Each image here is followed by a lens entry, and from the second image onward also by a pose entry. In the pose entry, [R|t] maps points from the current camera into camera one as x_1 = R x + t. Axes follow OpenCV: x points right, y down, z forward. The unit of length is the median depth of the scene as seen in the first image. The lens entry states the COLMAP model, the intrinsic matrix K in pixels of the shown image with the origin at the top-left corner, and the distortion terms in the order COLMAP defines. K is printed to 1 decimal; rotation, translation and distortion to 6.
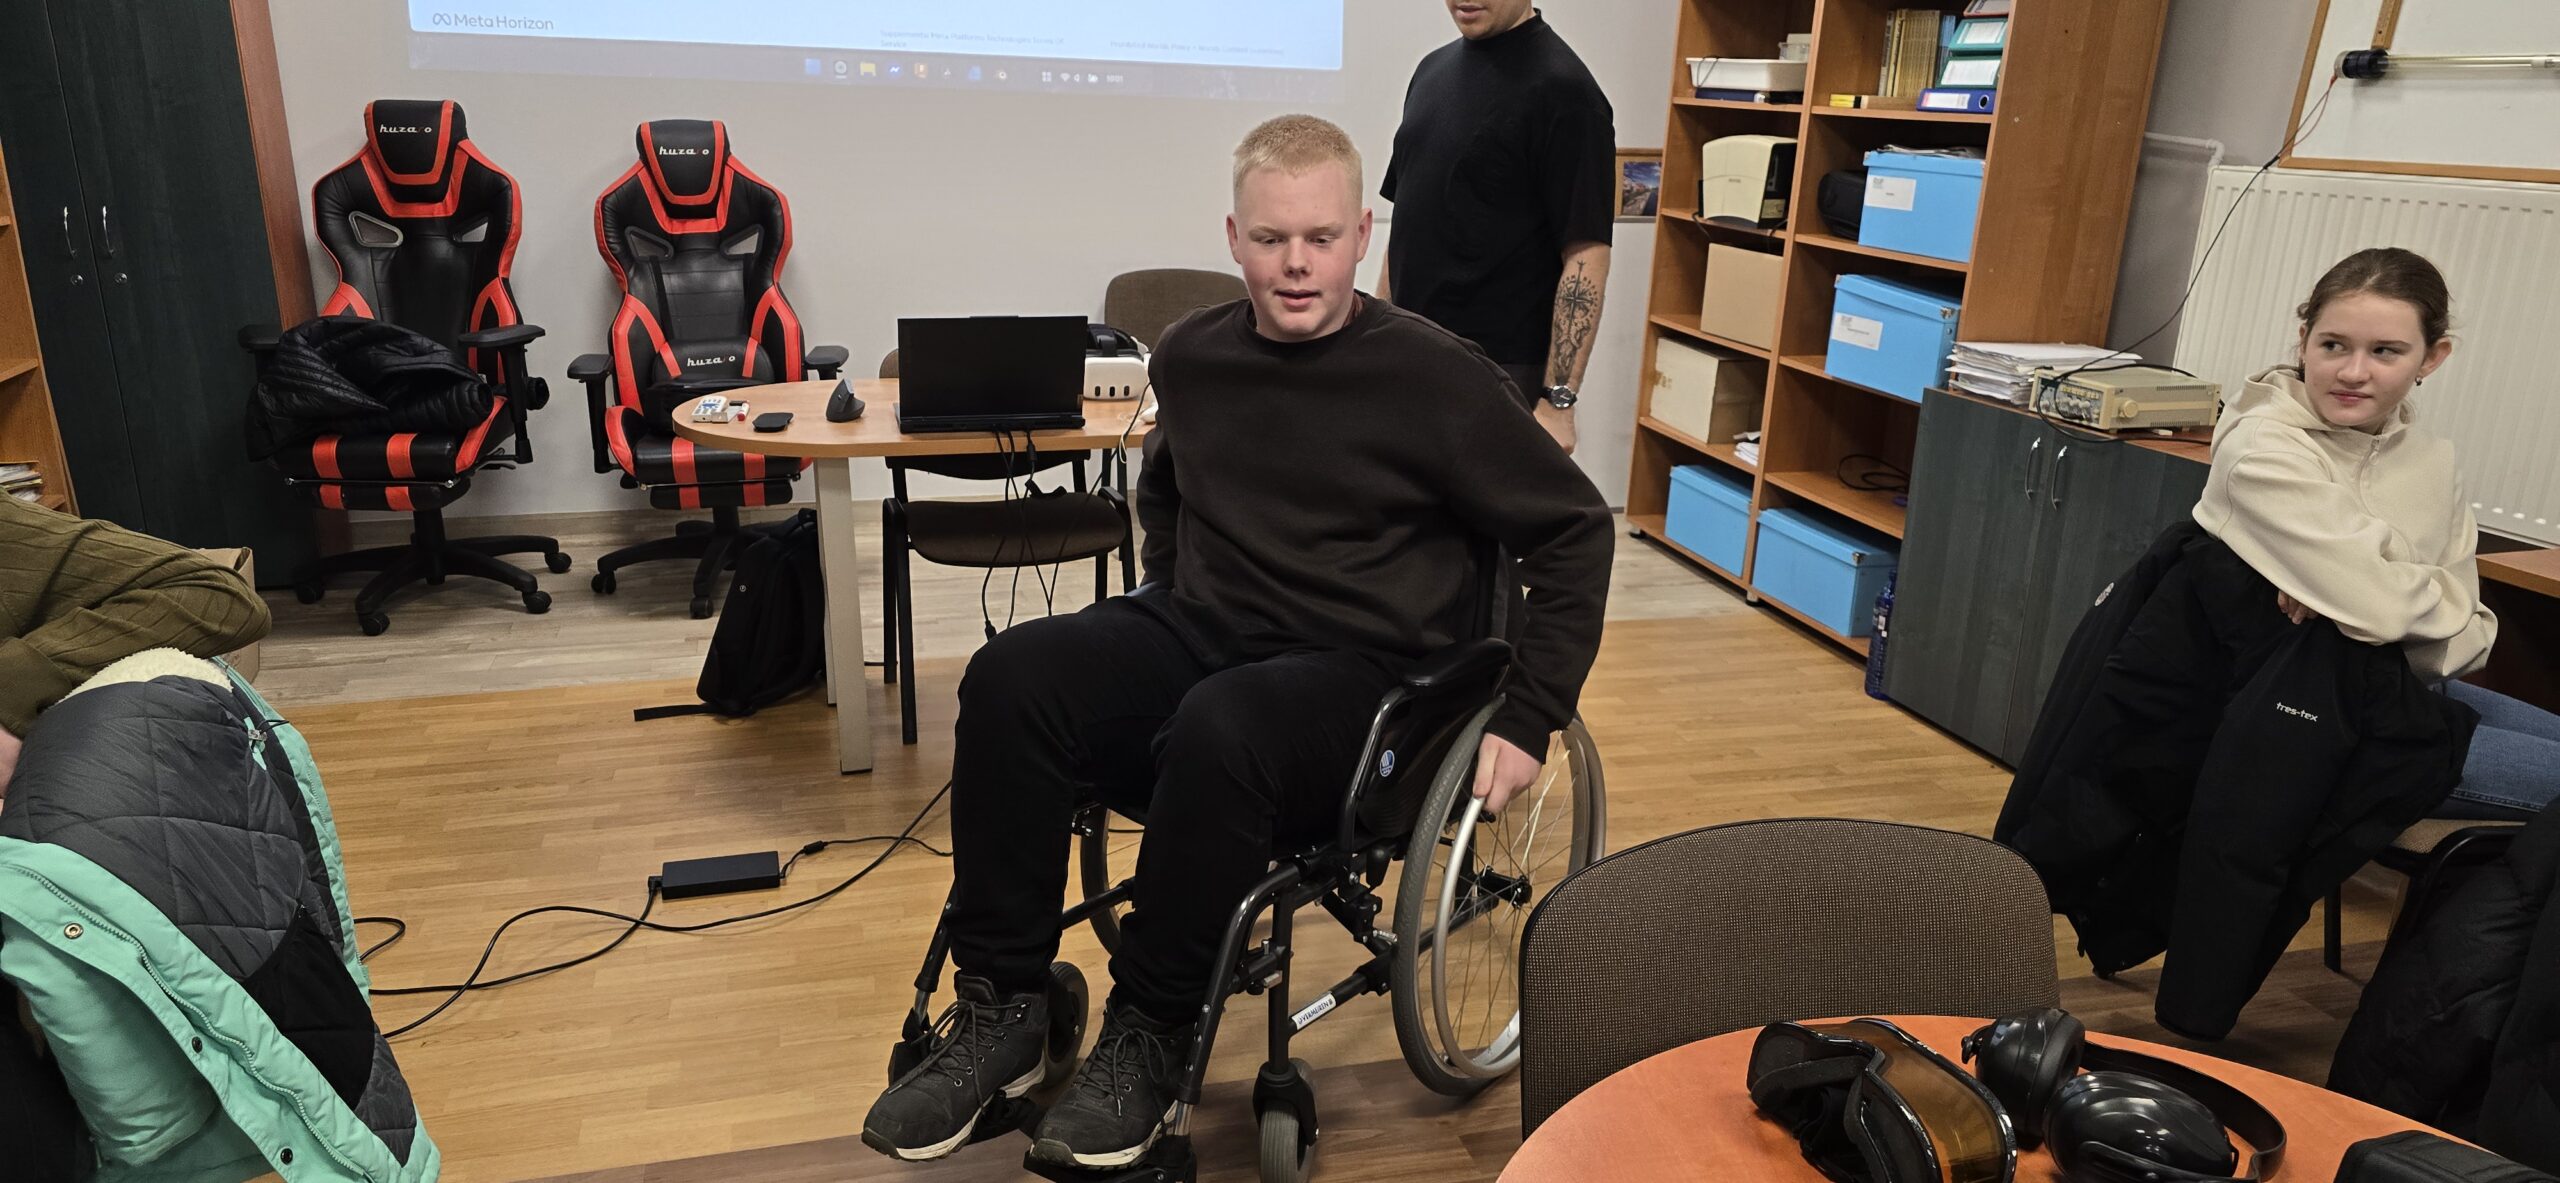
lens RADIAL K [[1683.2, 0, 1251.8], [0, 1683.2, 611.8], [0, 0, 1]] dist [0.044502, -0.045930]
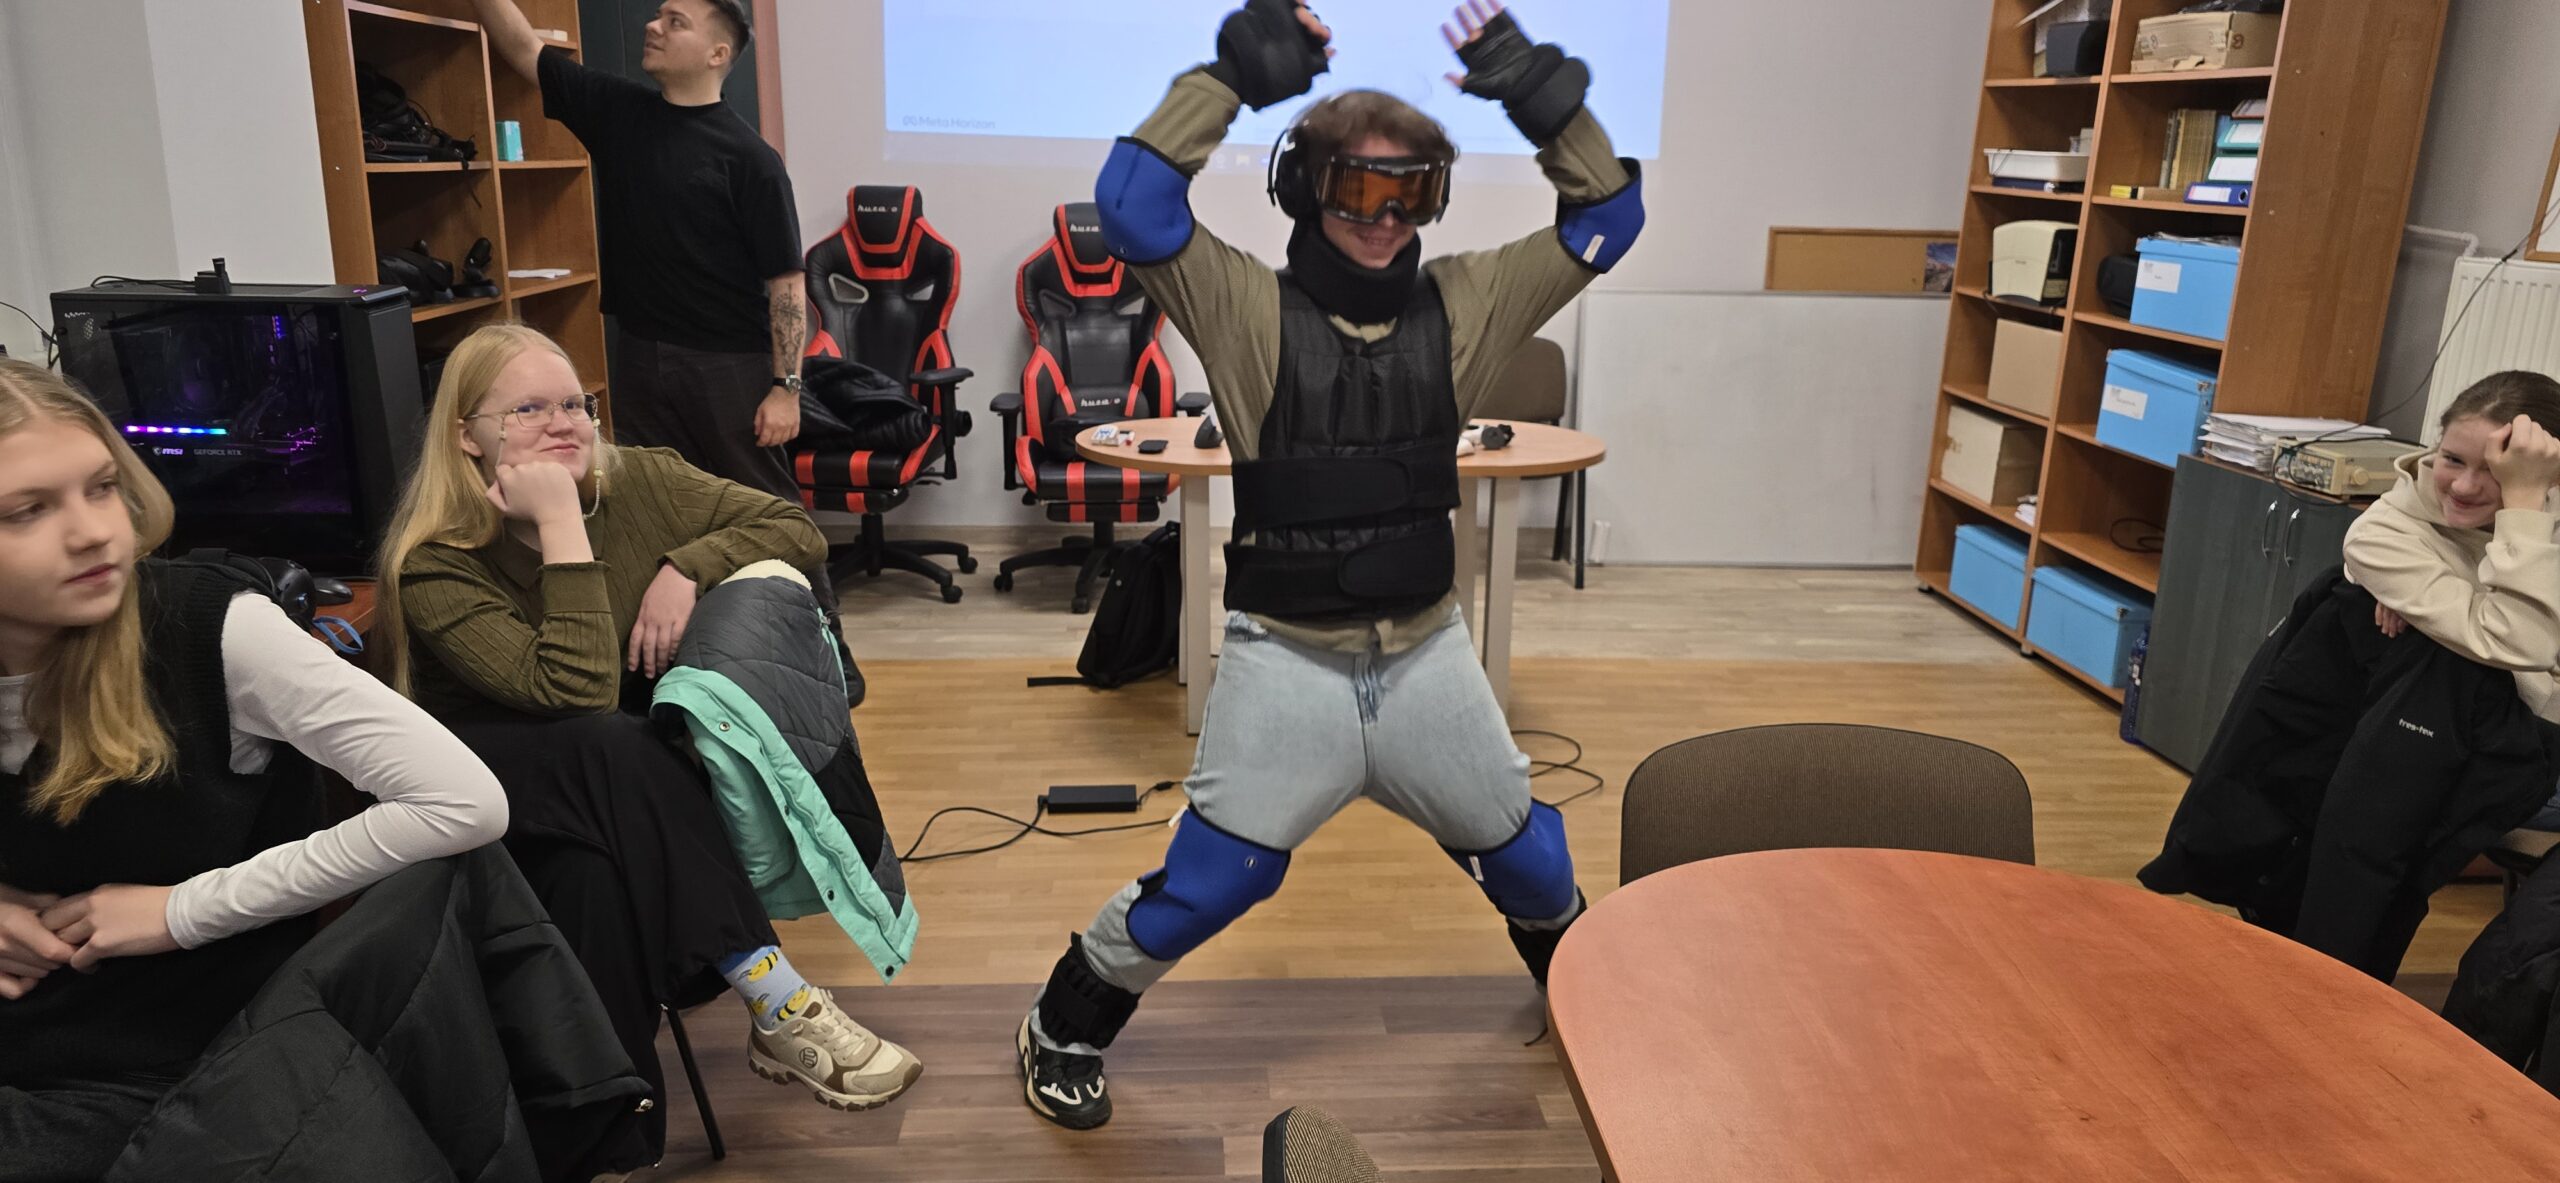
lens RADIAL K [[1717.4, 0, 1280.0], [0, 1717.4, 591.5], [0, 0, 1]] dist [0.075109, -0.084293]
pose [[0.981917, 0.049244, -0.182797, 0.036848], [-0.058910, 0.997117, -0.047824, 0.038965], [0.179915, 0.057728, 0.981987, -0.177428]]
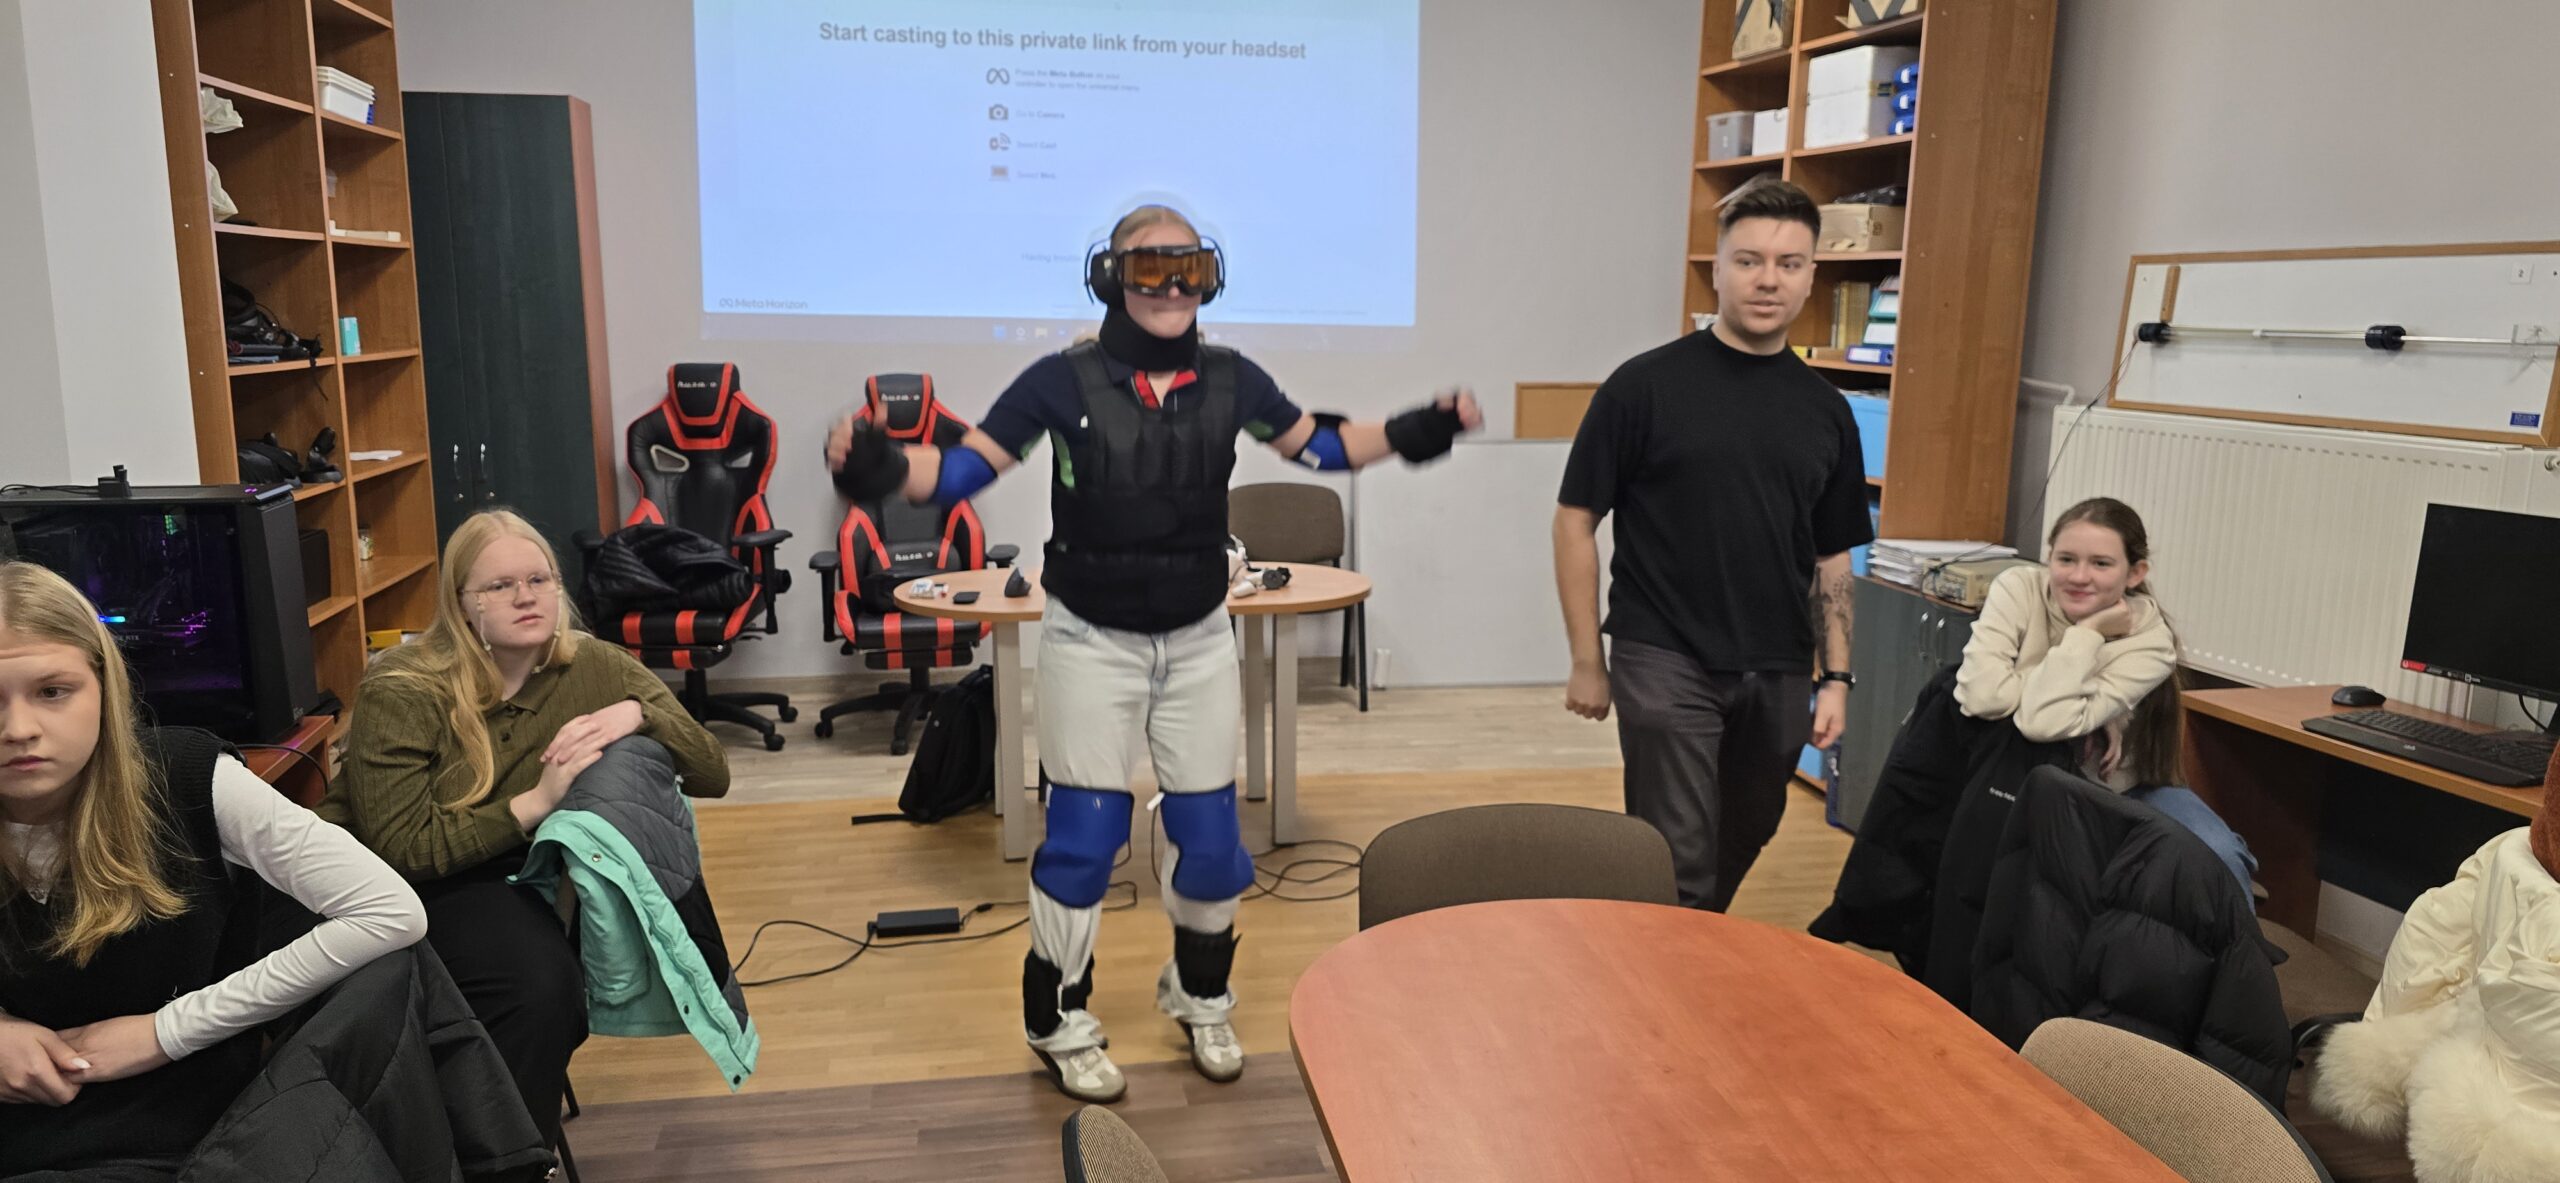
lens RADIAL K [[1737.5, 0, 1270.8], [0, 1737.5, 583.0], [0, 0, 1]] dist [0.034033, -0.002451]
pose [[0.996433, -0.000020, -0.084389, 0.066069], [-0.011366, 0.990857, -0.134439, 0.049508], [0.083620, 0.134918, 0.987322, -0.297445]]
